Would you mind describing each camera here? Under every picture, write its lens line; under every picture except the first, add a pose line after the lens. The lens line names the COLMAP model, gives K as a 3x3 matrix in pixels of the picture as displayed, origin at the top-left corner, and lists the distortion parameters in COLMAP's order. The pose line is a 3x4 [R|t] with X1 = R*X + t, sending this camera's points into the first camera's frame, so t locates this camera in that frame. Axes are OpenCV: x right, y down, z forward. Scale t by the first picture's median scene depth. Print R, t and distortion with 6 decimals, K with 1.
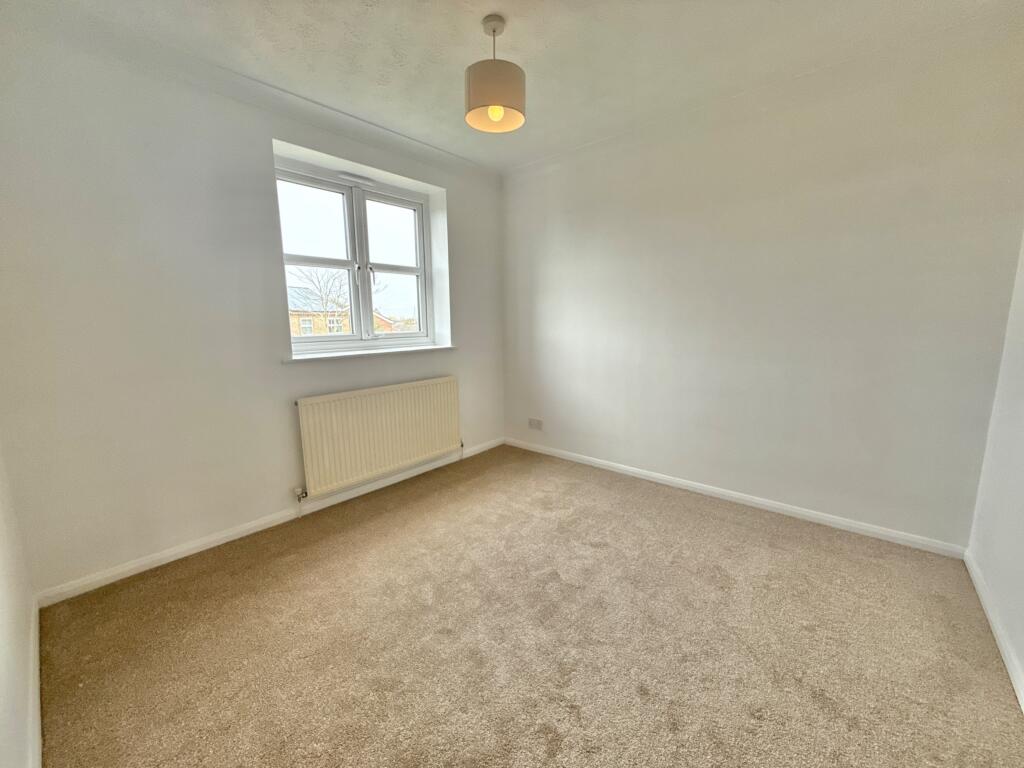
lens RADIAL K [[406.6, 0, 512.0], [0, 406.6, 384.0], [0, 0, 1]] dist [0.000447, 0.000156]
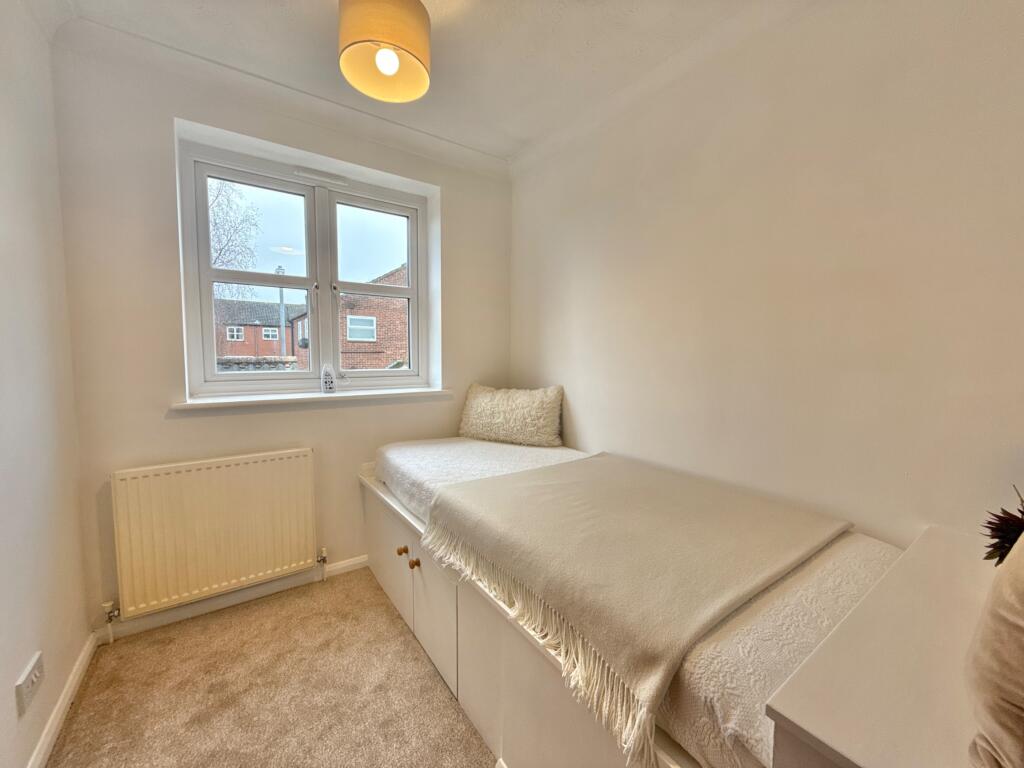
lens RADIAL K [[406.6, 0, 512.0], [0, 406.6, 384.0], [0, 0, 1]] dist [0.000447, 0.000156]
pose [[0.968088, 0.062980, -0.242568, 0.188490], [-0.079599, 0.995060, -0.059320, -0.082493], [0.237634, 0.076735, 0.968319, 0.343036]]
